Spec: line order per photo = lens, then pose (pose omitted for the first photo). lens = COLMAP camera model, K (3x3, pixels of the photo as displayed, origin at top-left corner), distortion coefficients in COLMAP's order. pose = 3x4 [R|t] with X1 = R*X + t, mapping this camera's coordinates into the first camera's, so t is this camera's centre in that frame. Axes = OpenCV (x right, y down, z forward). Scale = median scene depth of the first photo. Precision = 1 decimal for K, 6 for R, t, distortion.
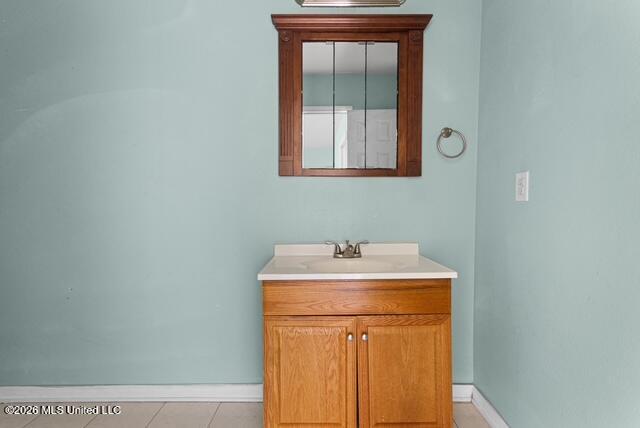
lens RADIAL K [[303.3, 0, 320.2], [0, 303.3, 212.0], [0, 0, 1]] dist [0.000791, 0.000226]
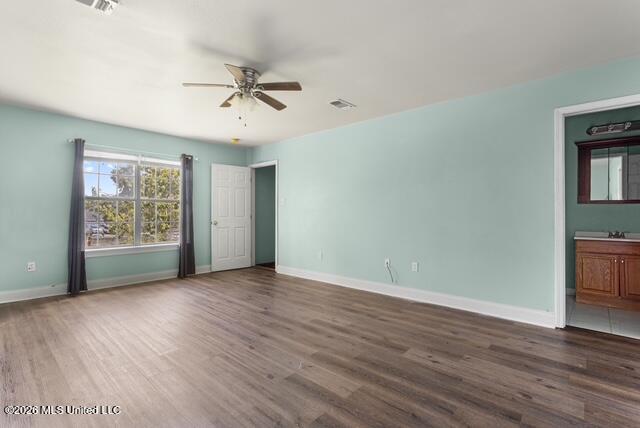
lens RADIAL K [[303.3, 0, 318.9], [0, 303.3, 210.2], [0, 0, 1]] dist [0.000791, 0.000226]
pose [[0.735083, -0.003740, -0.677967, -0.014456], [-0.009290, 0.999835, -0.015587, -0.010400], [0.677914, 0.017756, 0.734927, -2.653771]]
